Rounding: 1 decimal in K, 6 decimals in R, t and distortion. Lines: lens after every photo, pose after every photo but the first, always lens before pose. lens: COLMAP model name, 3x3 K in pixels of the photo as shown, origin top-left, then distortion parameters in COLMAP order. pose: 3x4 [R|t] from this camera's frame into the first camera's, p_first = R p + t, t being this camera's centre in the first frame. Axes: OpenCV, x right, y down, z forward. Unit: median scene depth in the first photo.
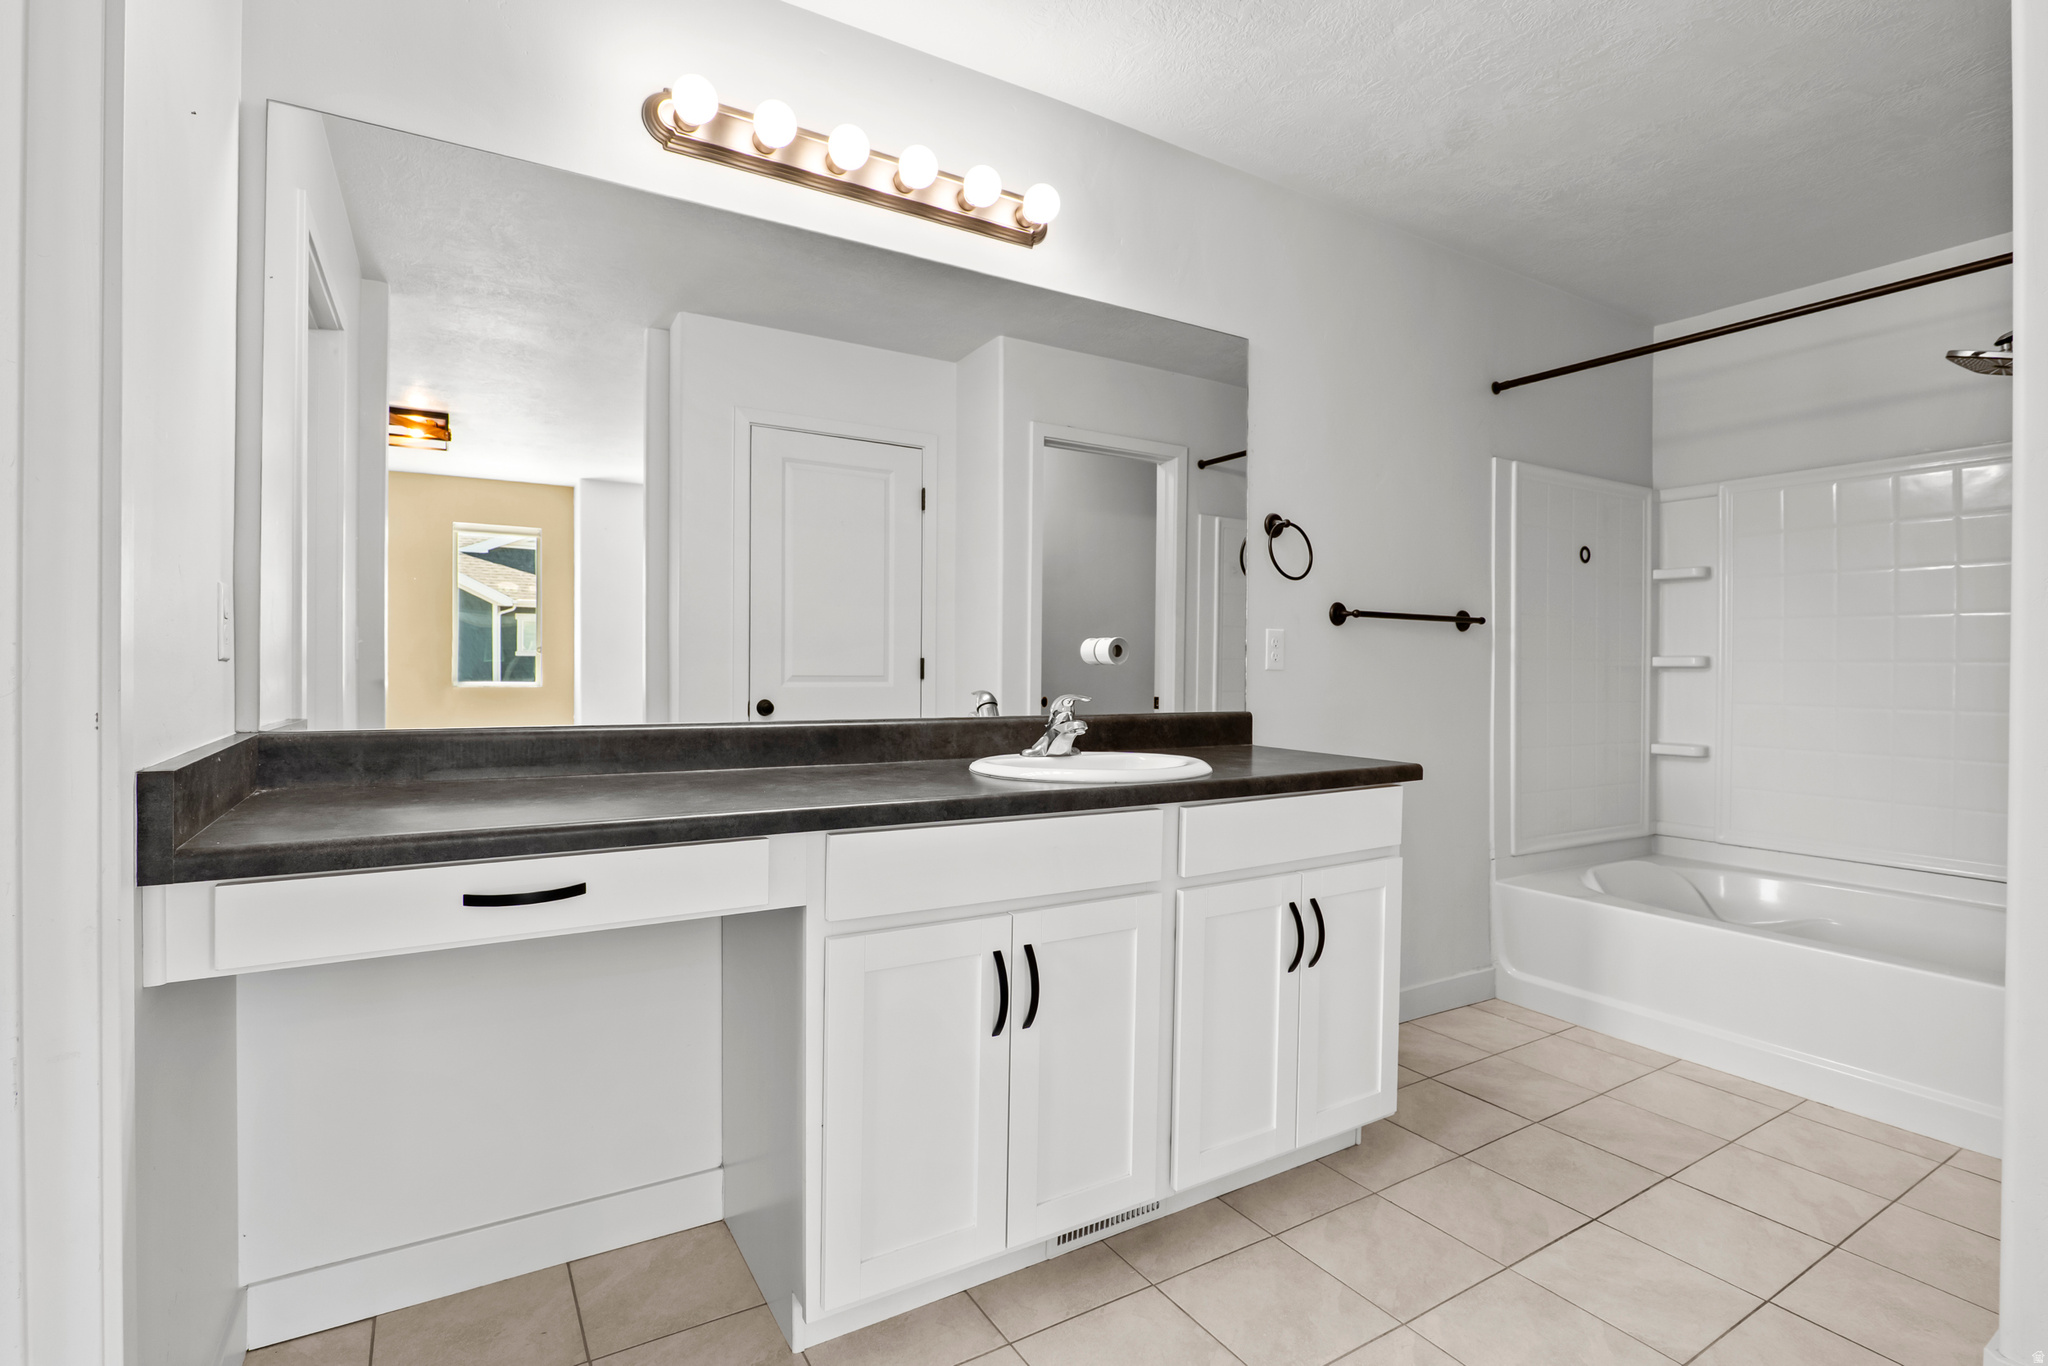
lens RADIAL K [[951.5, 0, 1030.0], [0, 951.5, 683.6], [0, 0, 1]] dist [-0.018176, 0.000821]
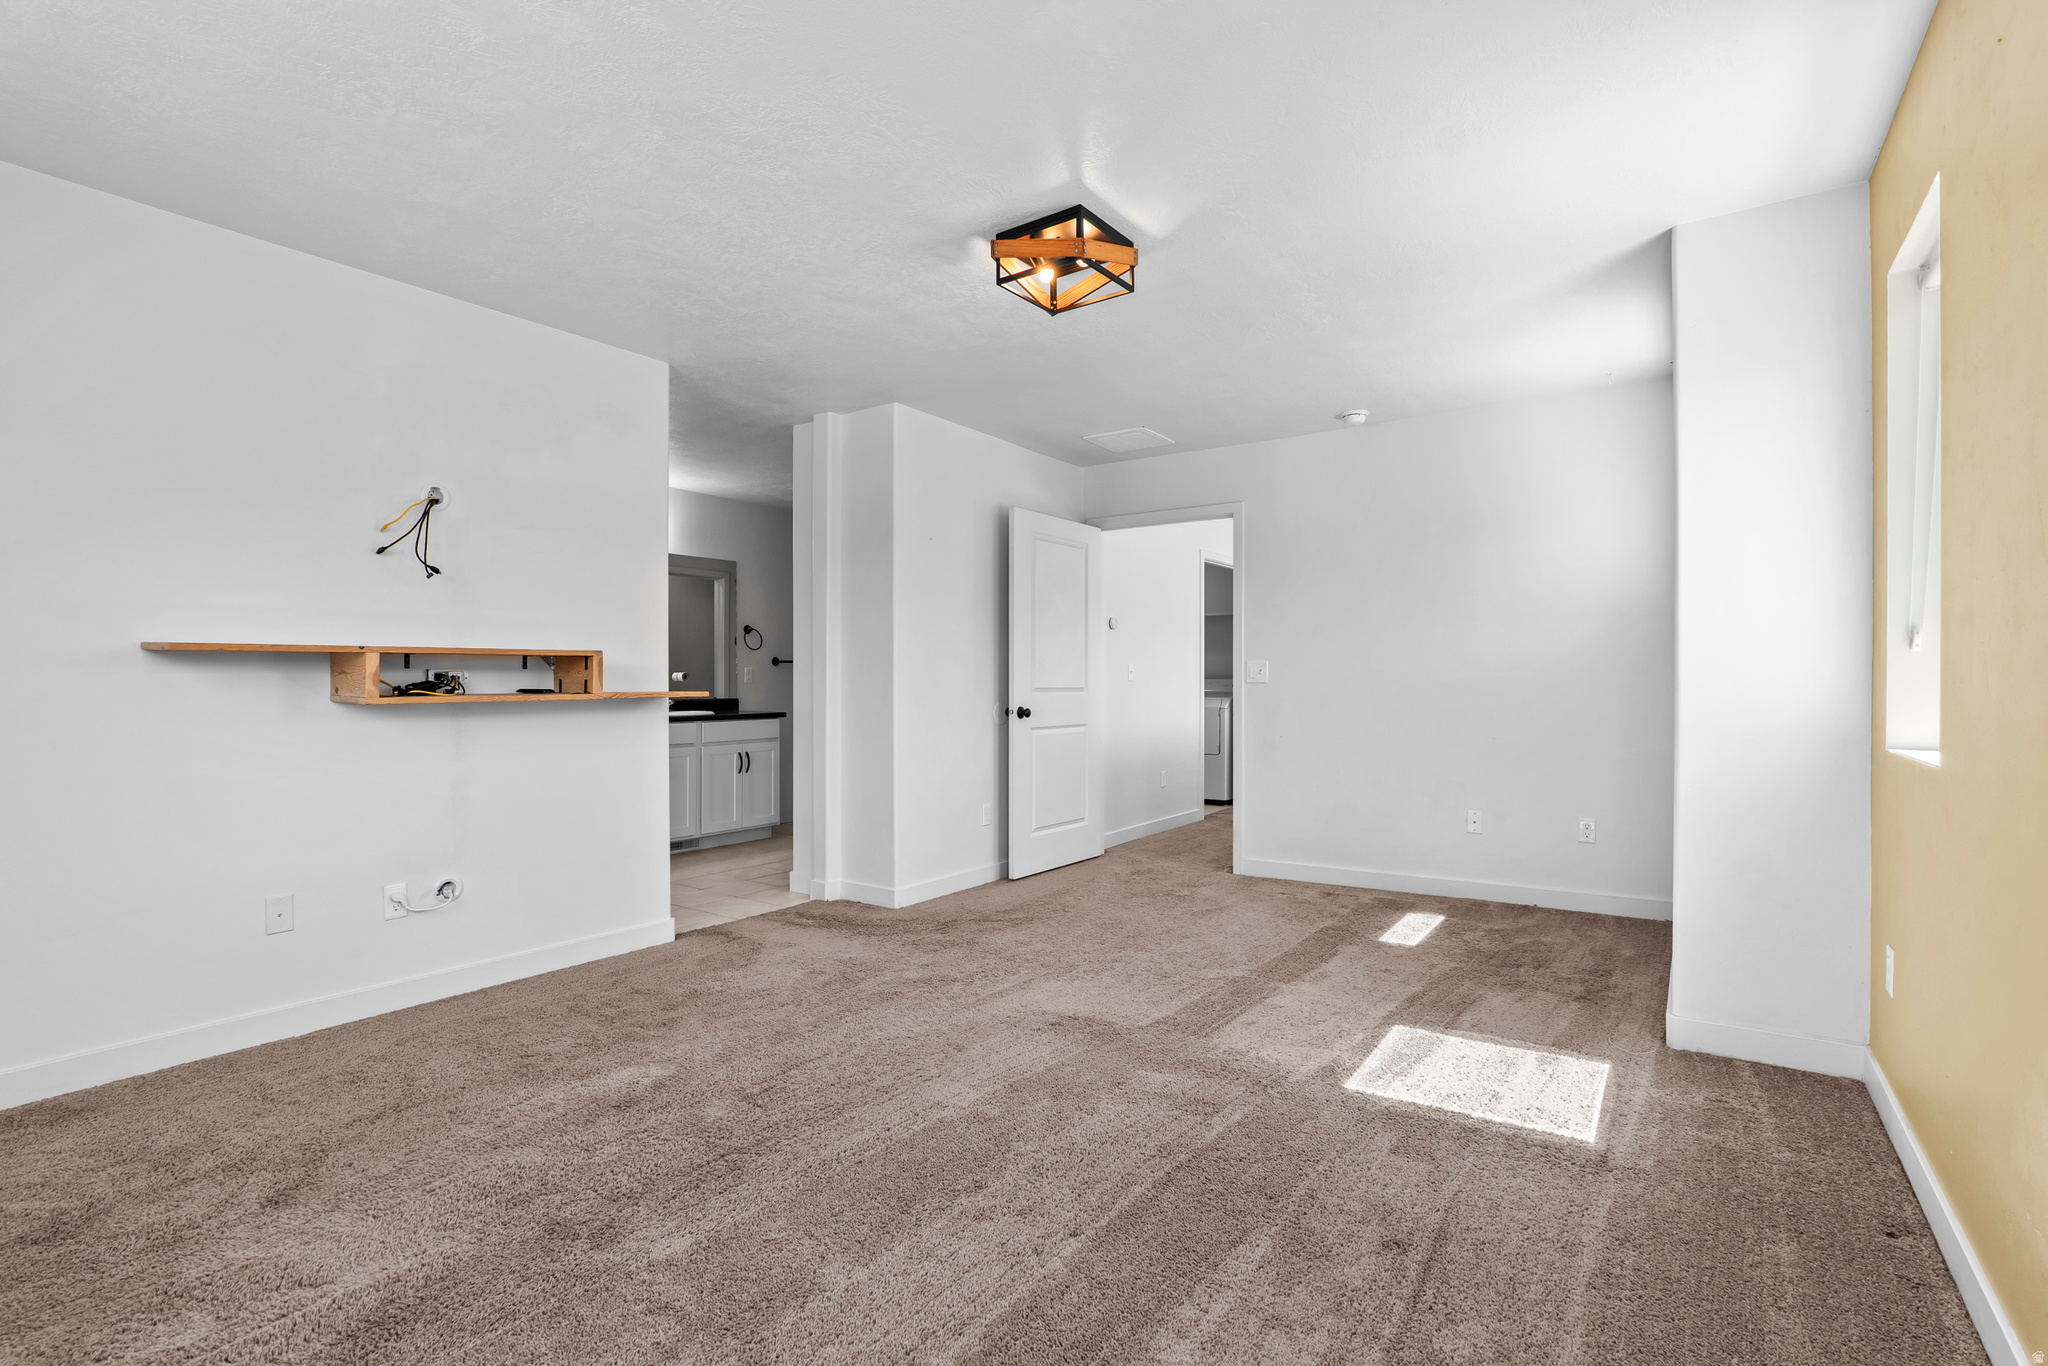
lens RADIAL K [[951.5, 0, 1030.0], [0, 951.5, 683.6], [0, 0, 1]] dist [-0.018176, 0.000821]
pose [[0.919287, -0.008506, 0.393495, -0.083117], [0.011841, 0.999912, -0.006050, 0.016422], [-0.393409, 0.010221, 0.919307, -2.110960]]
